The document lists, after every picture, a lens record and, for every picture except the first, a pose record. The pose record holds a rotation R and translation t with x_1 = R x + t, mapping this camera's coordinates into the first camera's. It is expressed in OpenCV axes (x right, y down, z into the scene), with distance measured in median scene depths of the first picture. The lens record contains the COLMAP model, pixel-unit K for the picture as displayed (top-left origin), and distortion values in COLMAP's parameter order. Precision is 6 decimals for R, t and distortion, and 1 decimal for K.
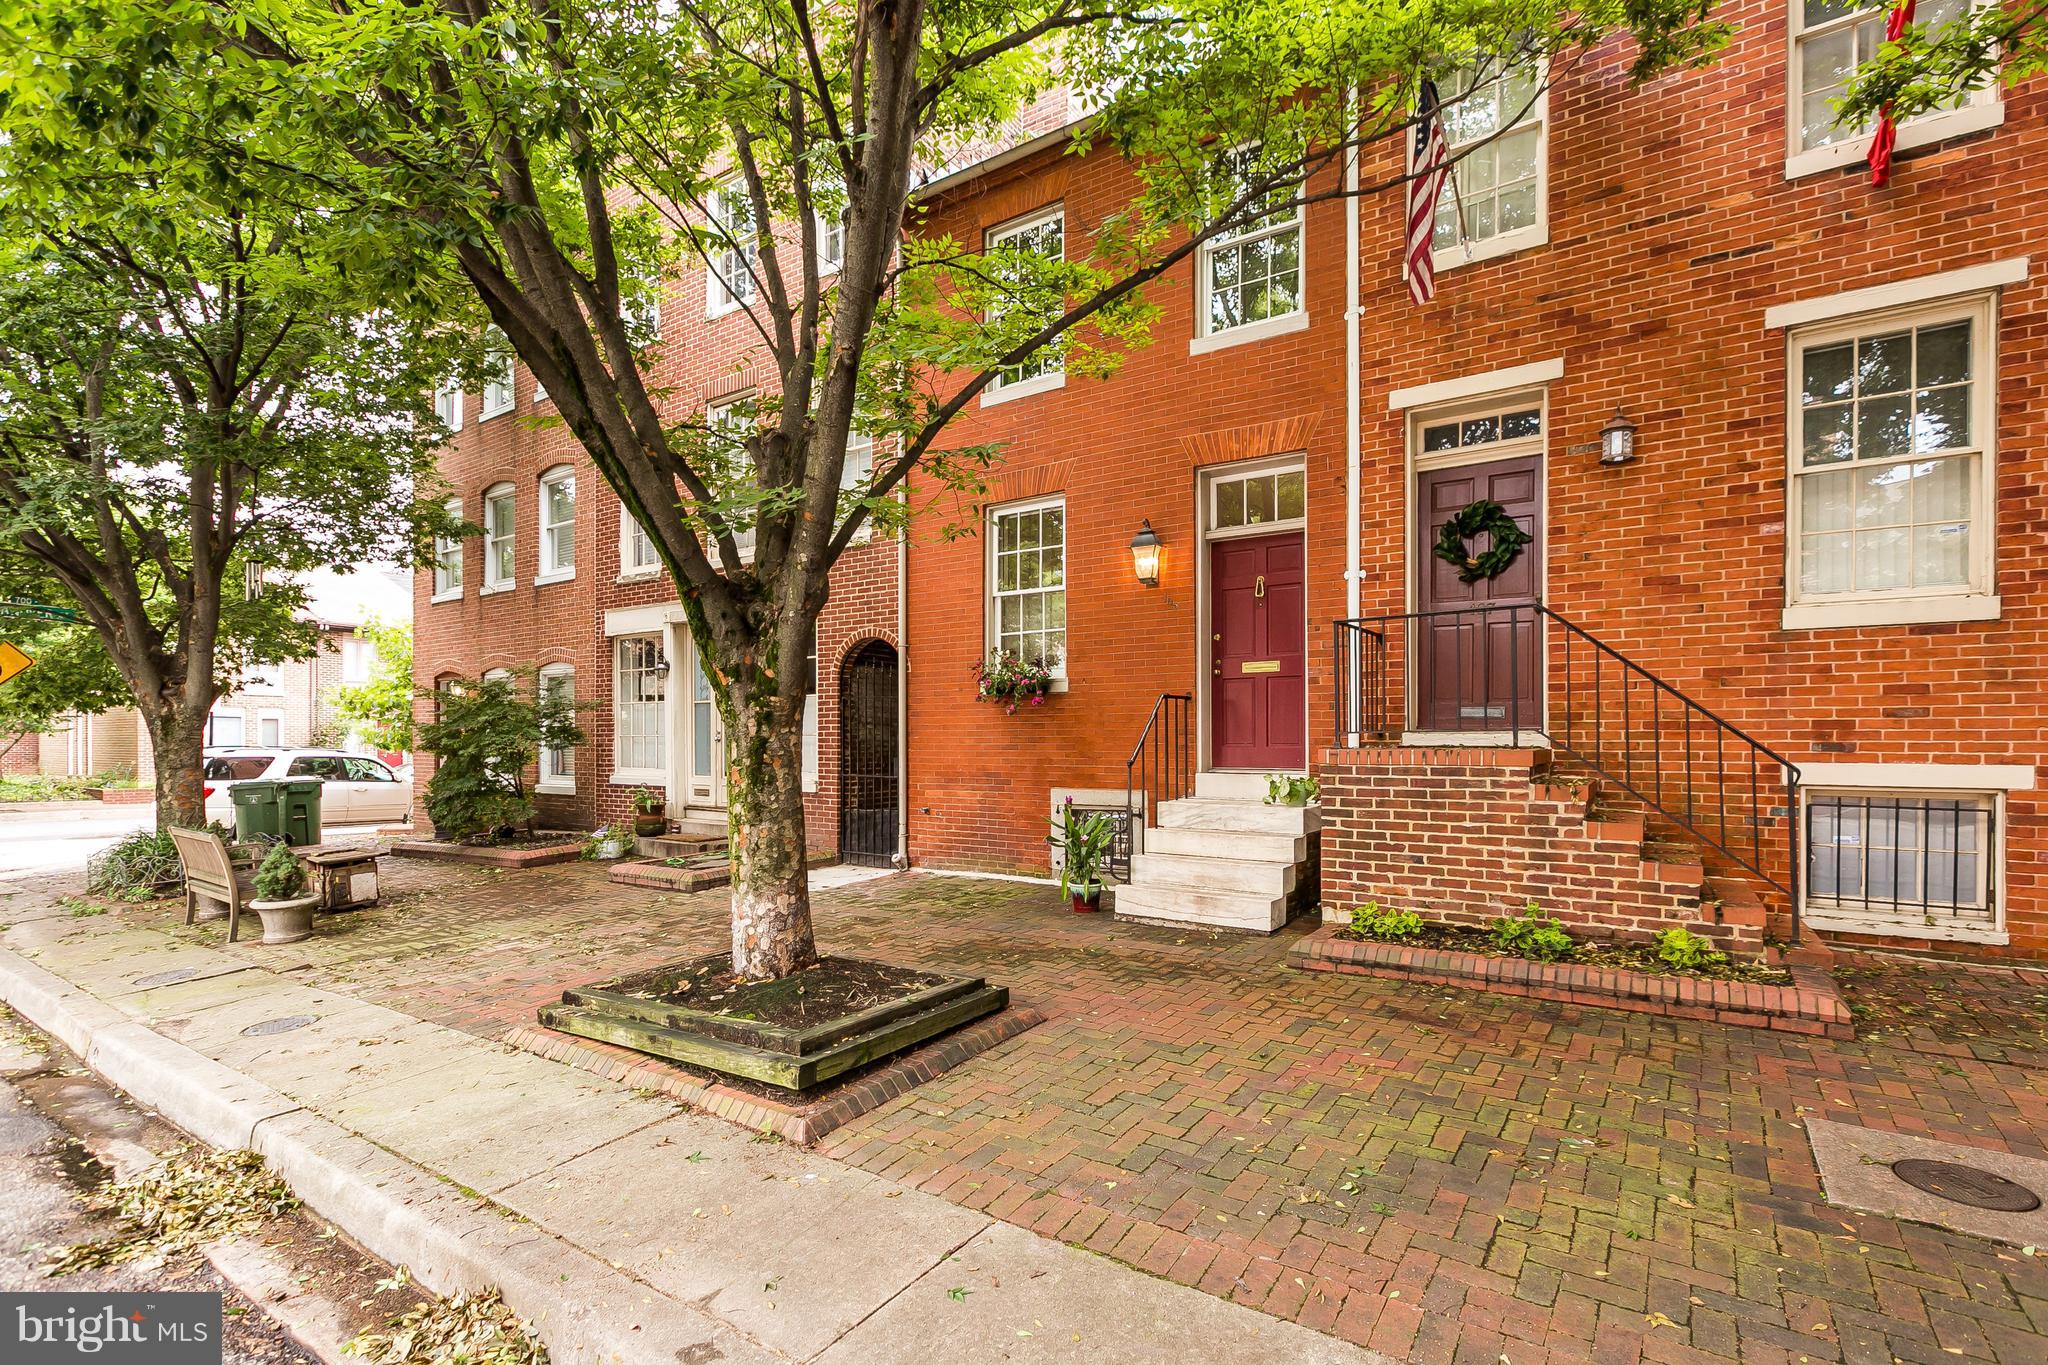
lens RADIAL K [[921.8, 0, 1010.8], [0, 921.8, 737.8], [0, 0, 1]] dist [0.003824, 0.000451]
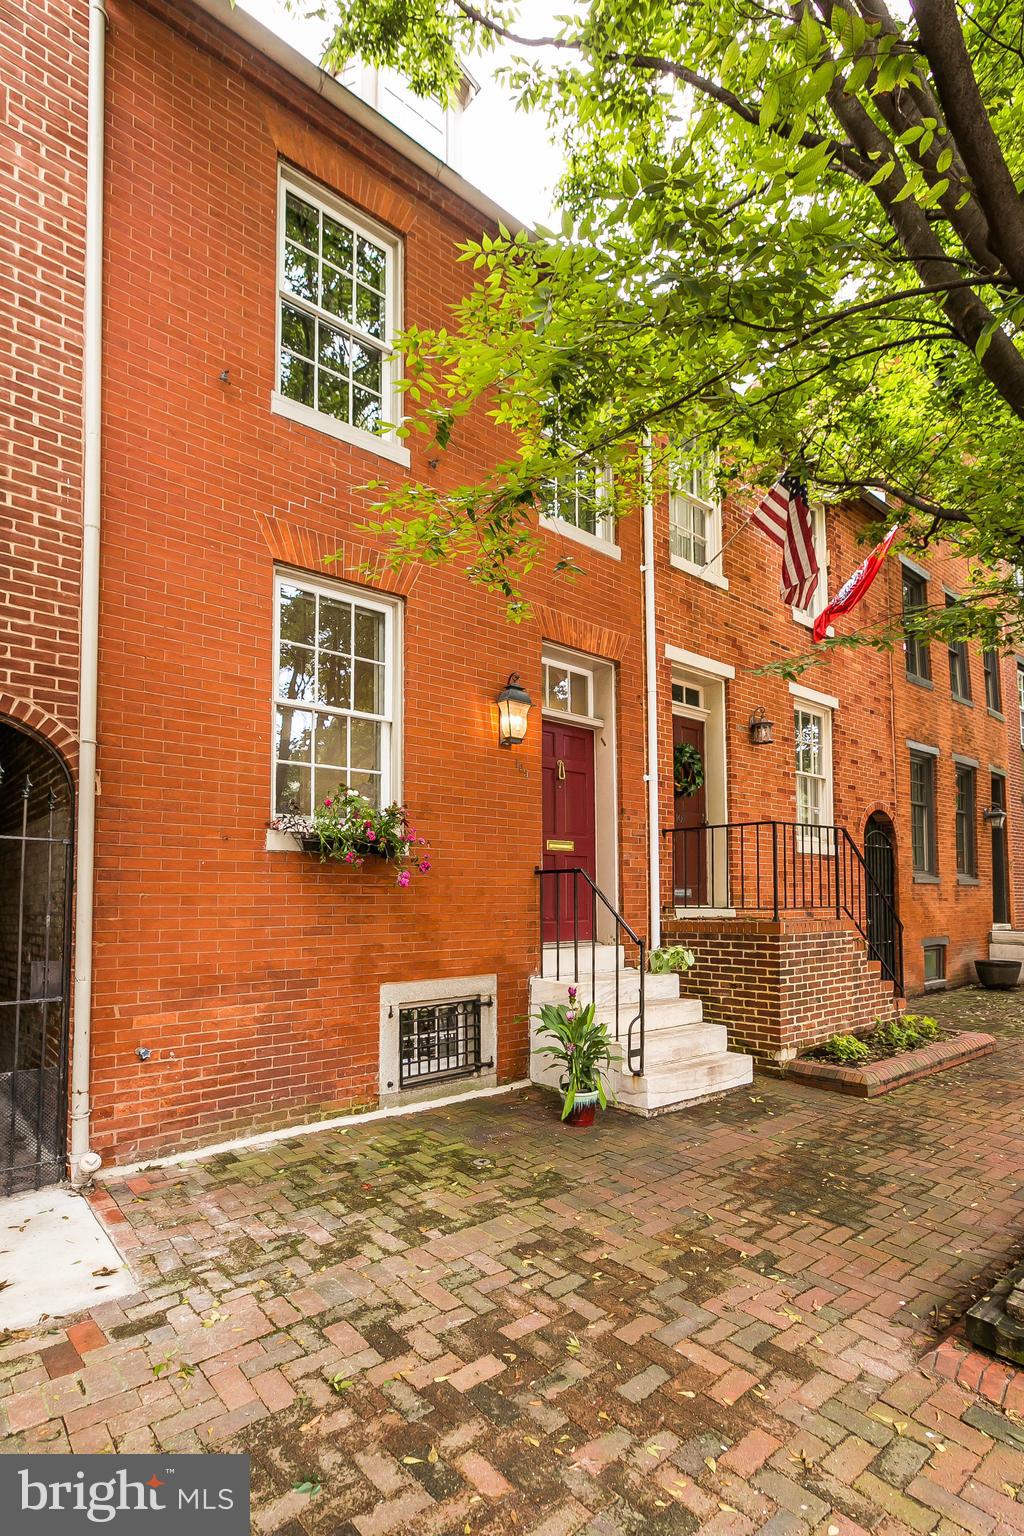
lens RADIAL K [[749.6, 0, 500.4], [0, 749.6, 867.7], [0, 0, 1]] dist [0.002066, 0.000290]
pose [[0.271007, 0.042536, 0.961637, -0.531143], [0.001203, 0.999007, -0.044528, -0.012137], [-0.962577, 0.013225, 0.270687, 0.773330]]
